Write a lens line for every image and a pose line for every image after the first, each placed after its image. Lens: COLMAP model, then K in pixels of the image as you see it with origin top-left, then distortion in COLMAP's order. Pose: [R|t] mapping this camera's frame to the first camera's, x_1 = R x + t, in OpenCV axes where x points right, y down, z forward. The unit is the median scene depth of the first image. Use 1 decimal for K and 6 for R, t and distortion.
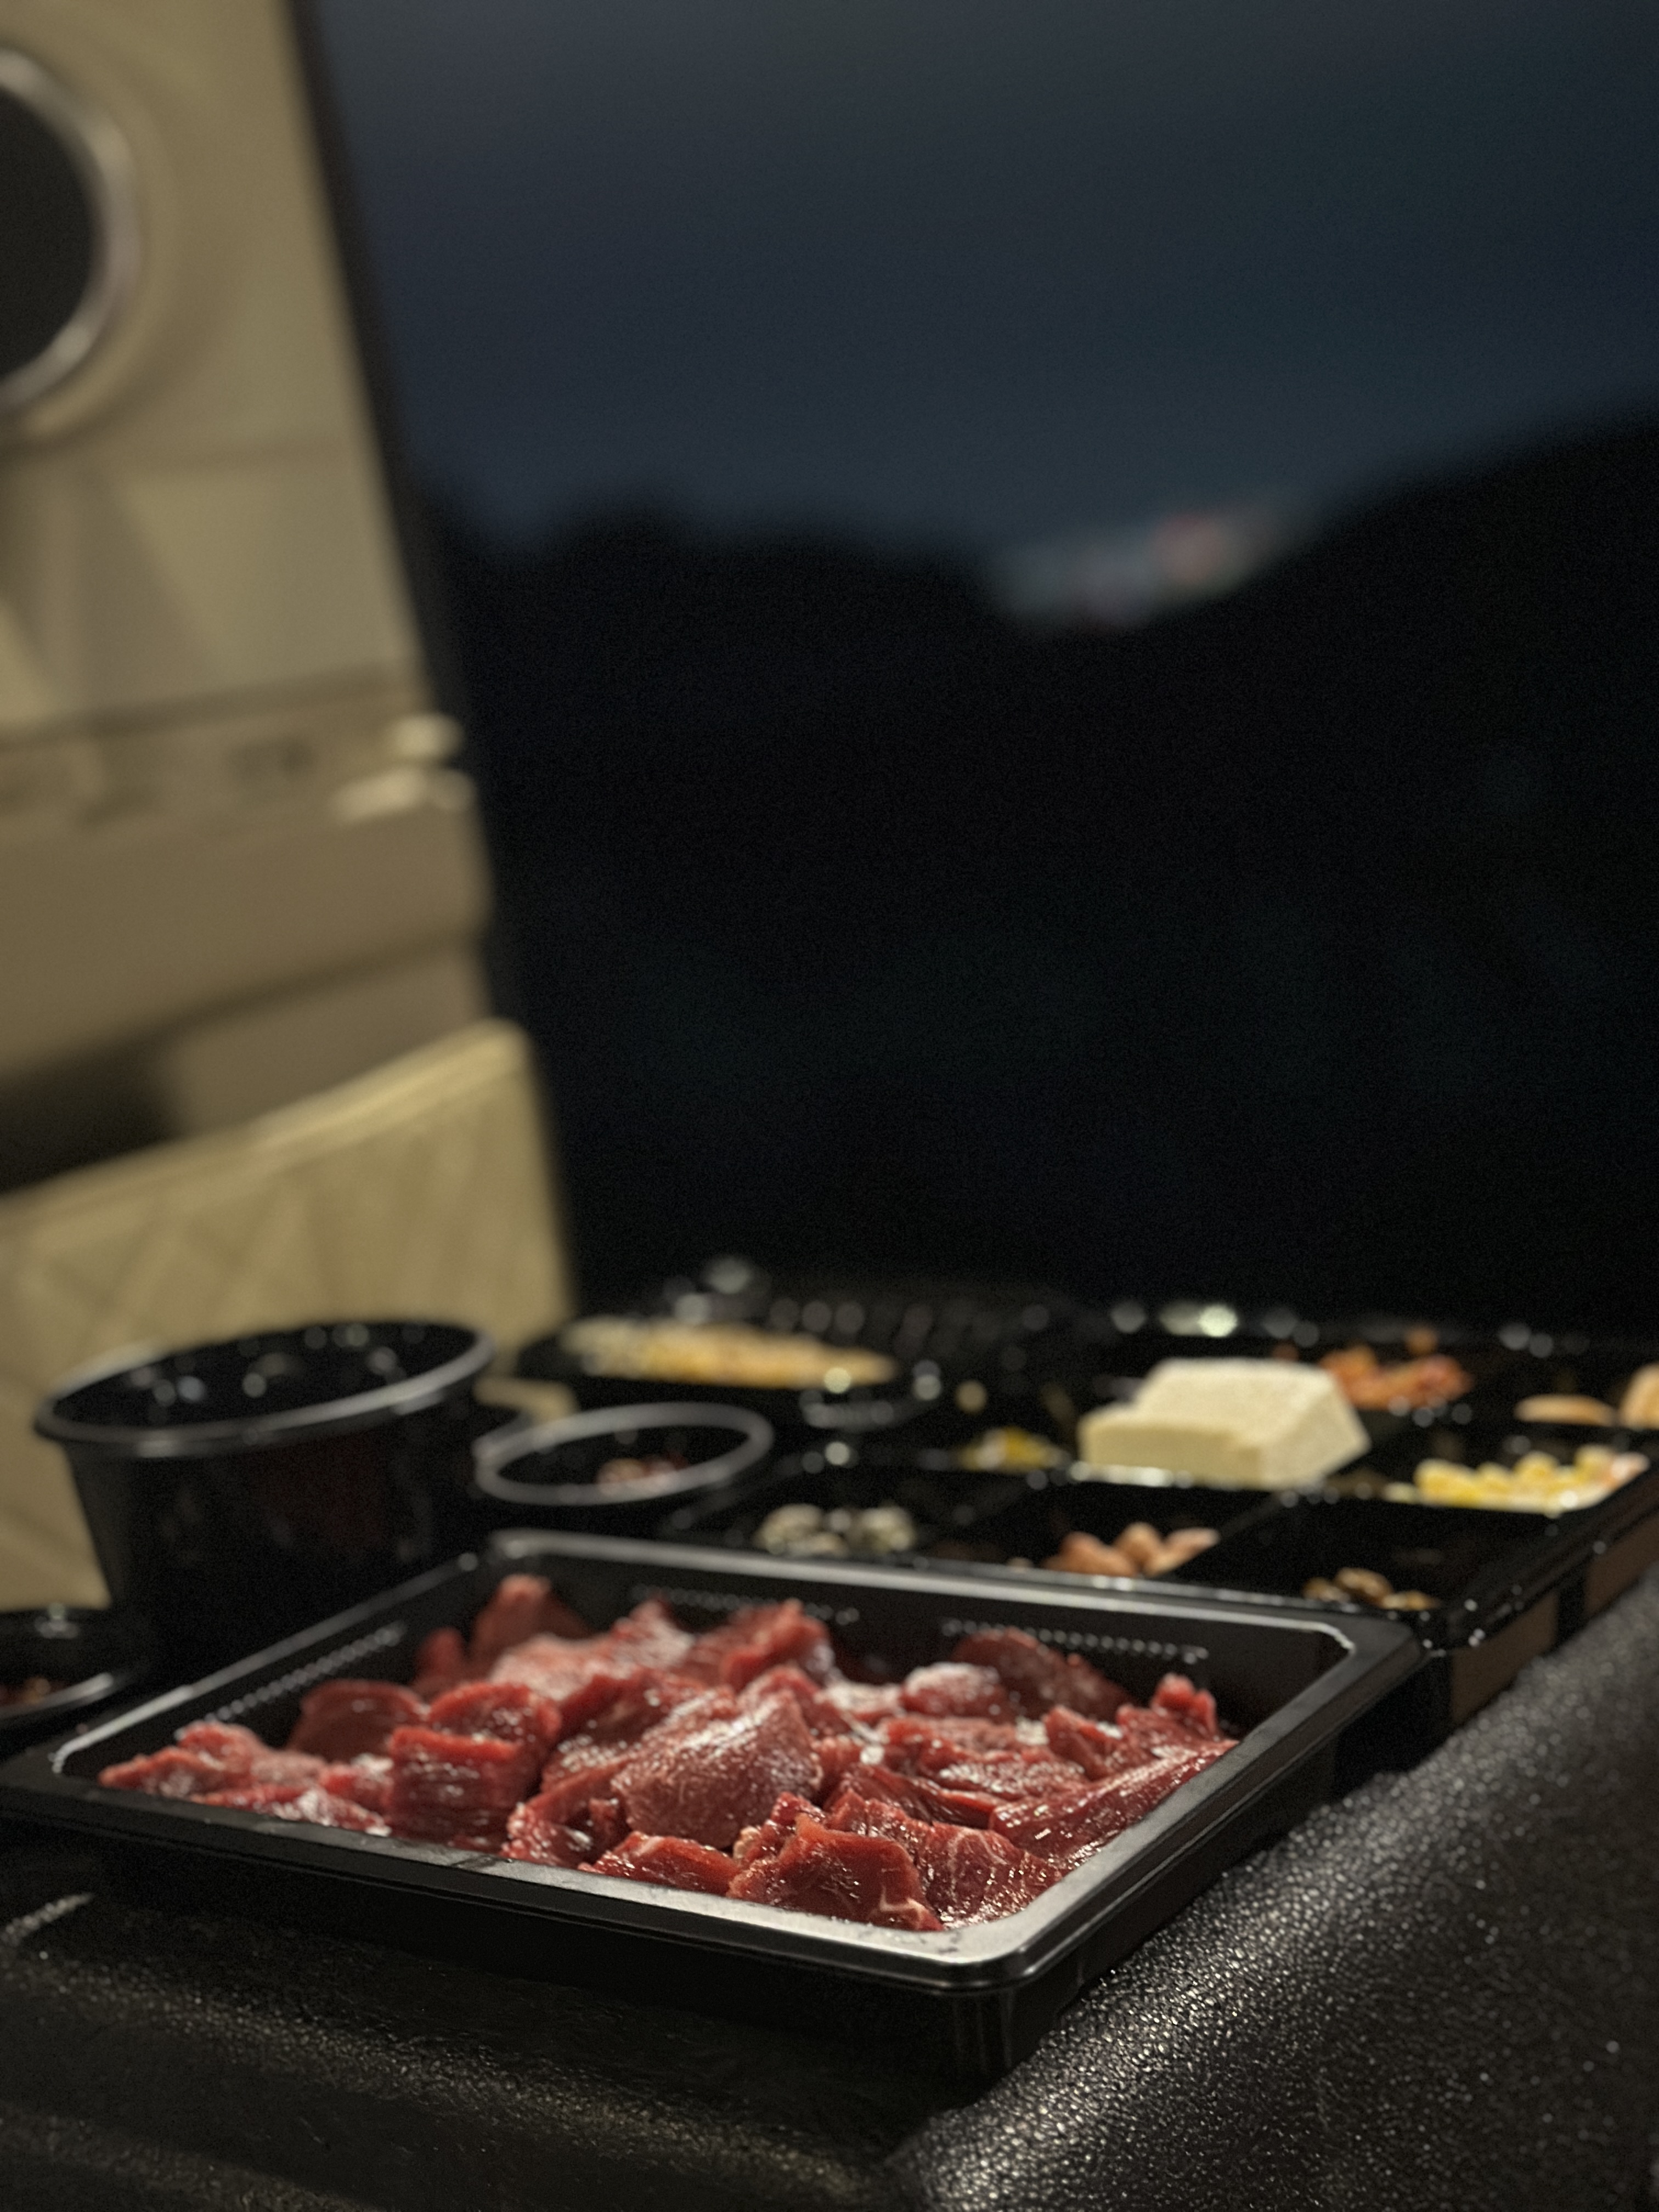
lens RADIAL K [[3142.1, 0, 829.5], [0, 3142.1, 1106.0], [0, 0, 1]] dist [0.203923, 0.036869]
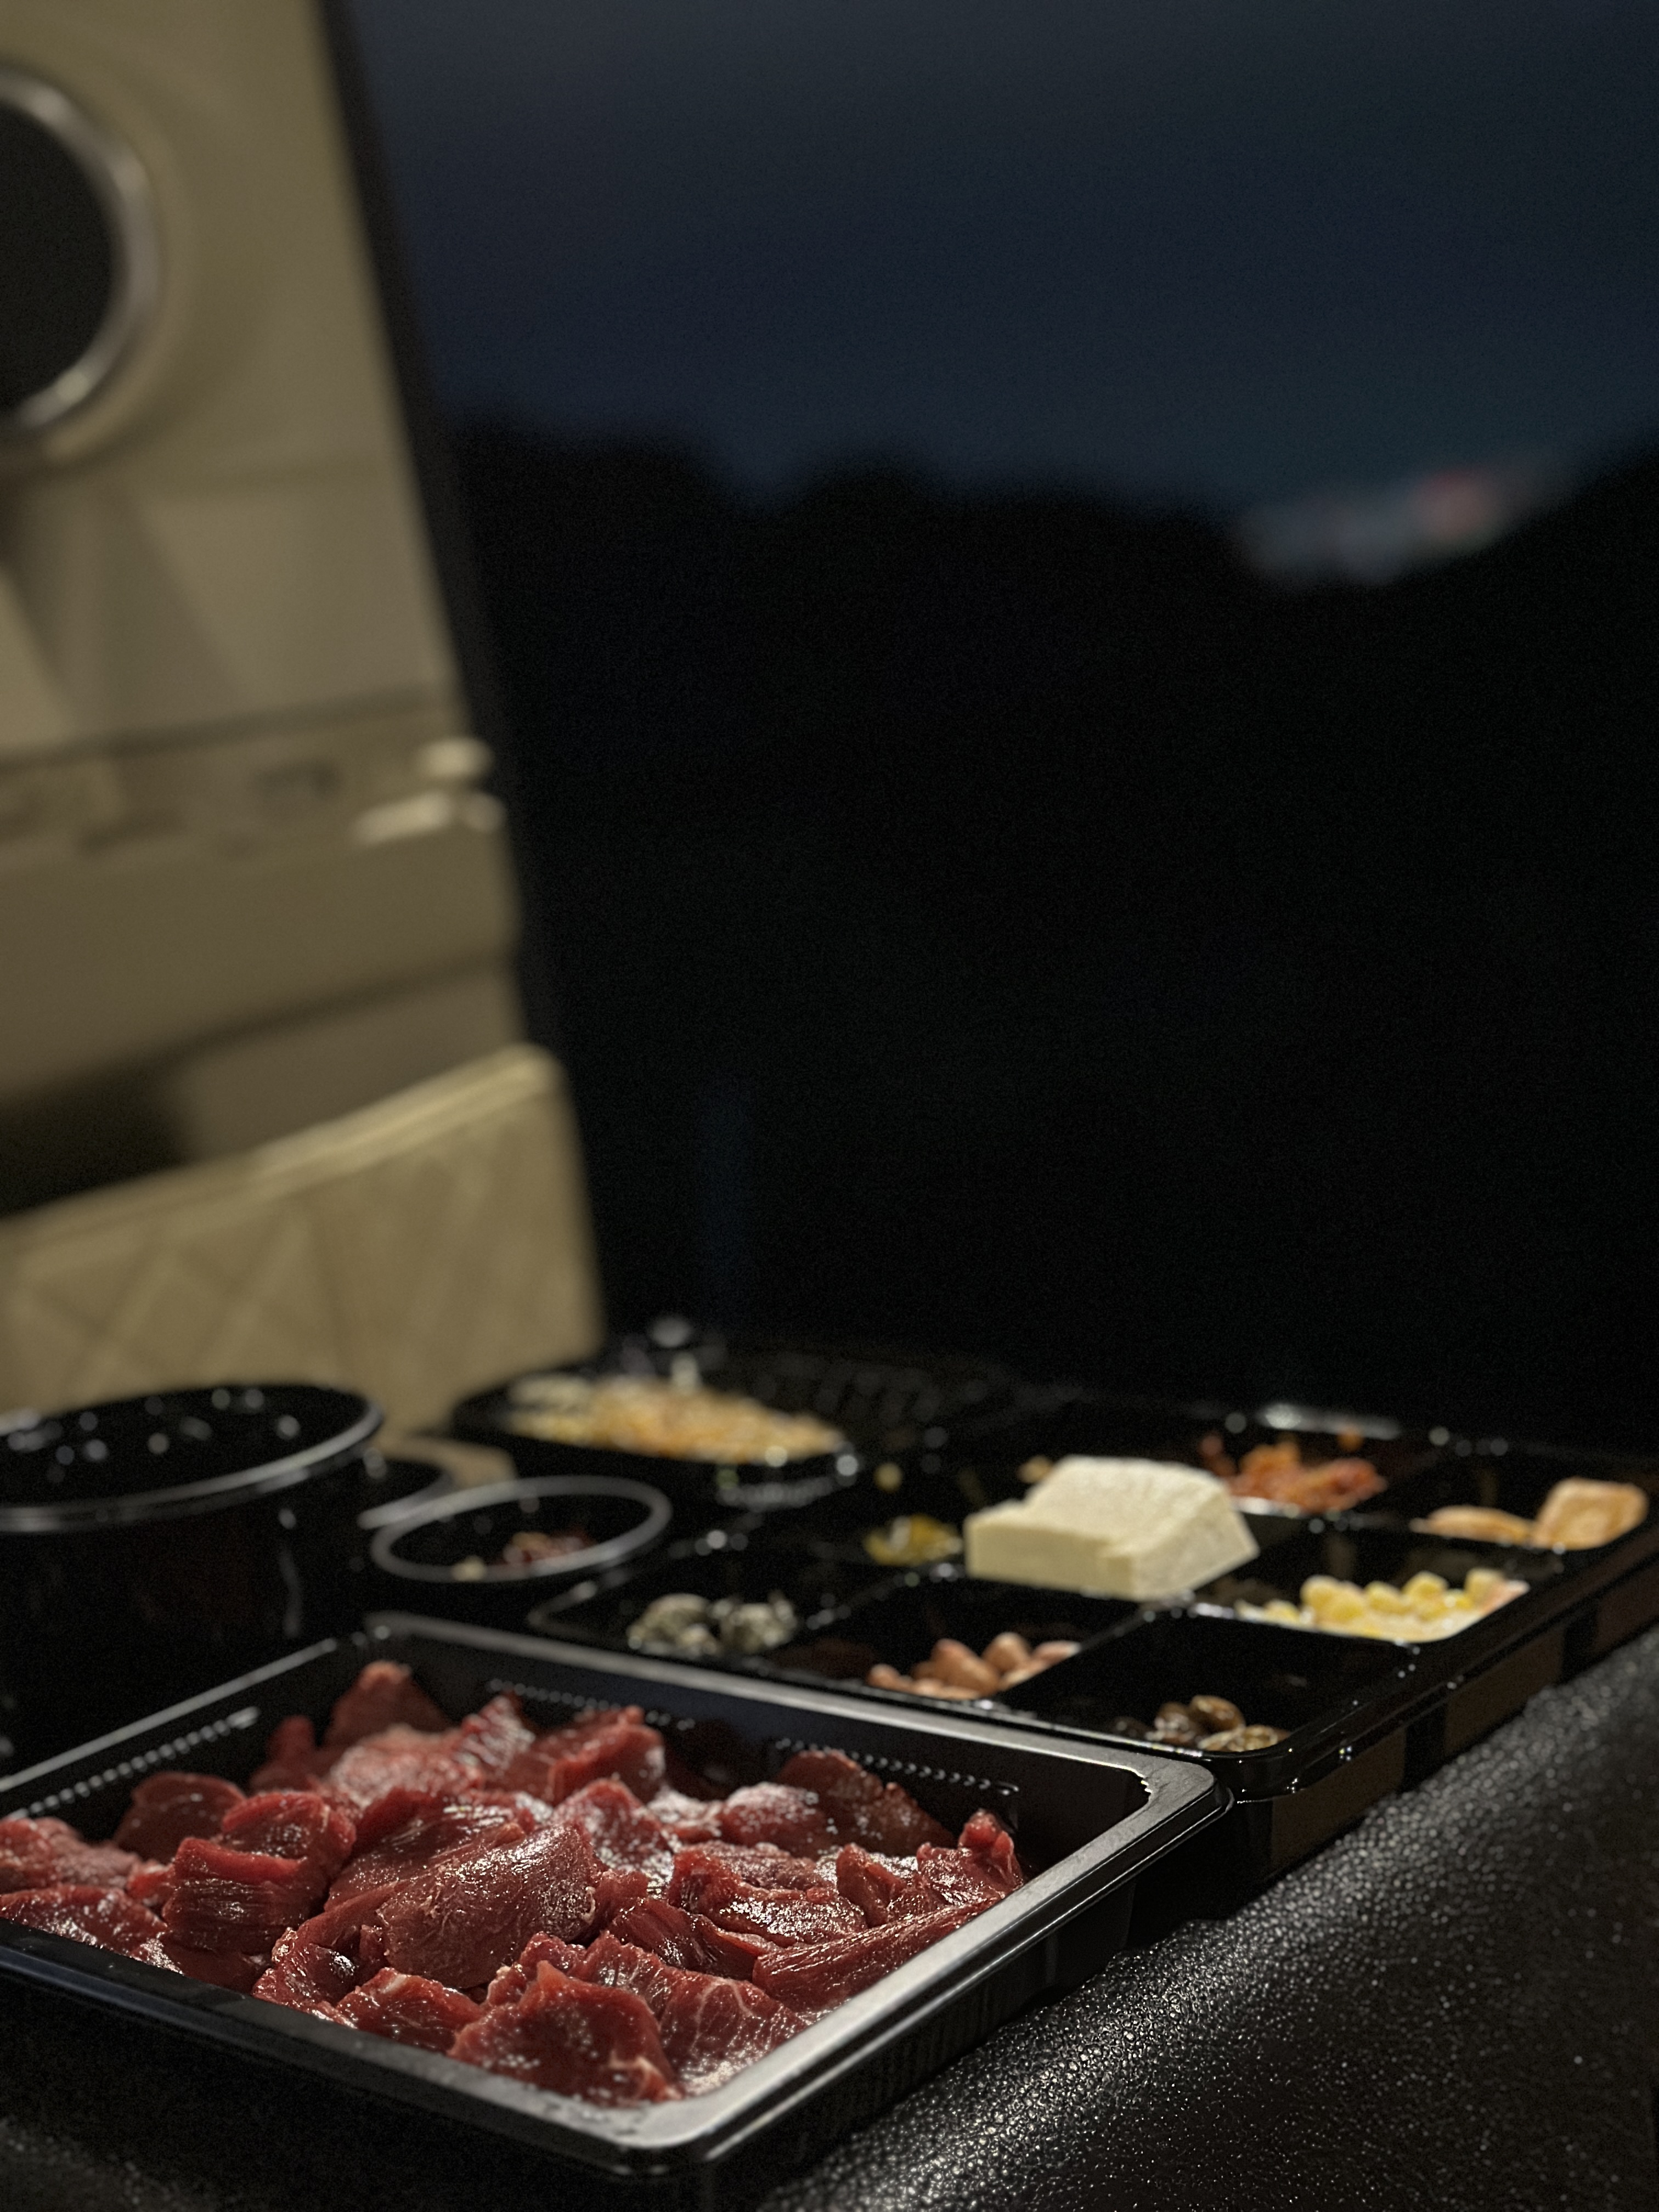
lens RADIAL K [[3144.9, 0, 829.5], [0, 3144.9, 1106.0], [0, 0, 1]] dist [0.292277, -0.514632]
pose [[0.997165, 0.026062, -0.070588, 0.109344], [-0.025132, 0.999586, 0.014026, -0.042721], [0.070924, -0.012213, 0.997407, 0.021104]]
